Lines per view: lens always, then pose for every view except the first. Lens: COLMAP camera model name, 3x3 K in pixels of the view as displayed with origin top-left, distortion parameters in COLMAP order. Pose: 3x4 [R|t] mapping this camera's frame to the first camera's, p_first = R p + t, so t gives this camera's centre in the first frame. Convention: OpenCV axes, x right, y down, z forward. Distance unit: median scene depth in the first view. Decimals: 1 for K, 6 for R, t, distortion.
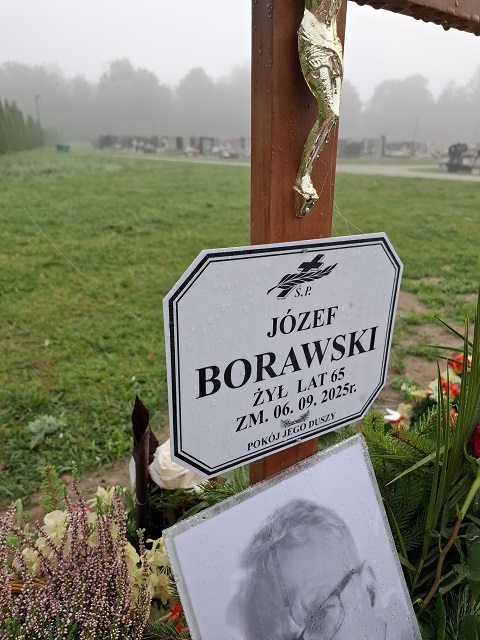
lens RADIAL K [[434.1, 0, 240.0], [0, 434.1, 320.0], [0, 0, 1]] dist [0.050709, -0.043327]
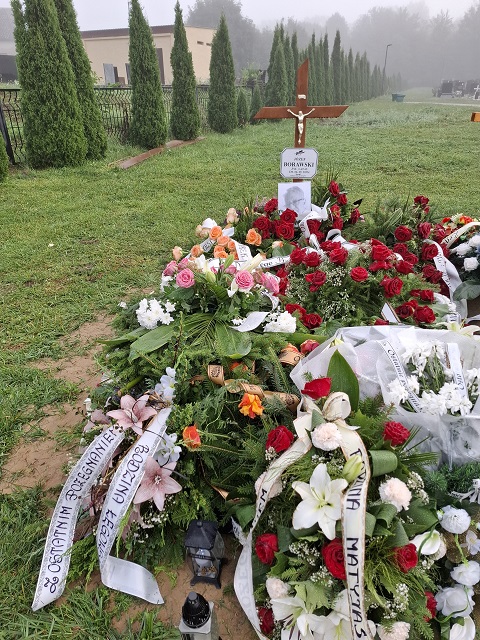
lens RADIAL K [[434.1, 0, 240.0], [0, 434.1, 320.0], [0, 0, 1]] dist [0.050709, -0.043327]
pose [[0.775573, 0.263461, -0.573651, 4.251290], [-0.204973, 0.964606, 0.165893, 1.585857], [0.597053, -0.011079, 0.802125, -5.540440]]
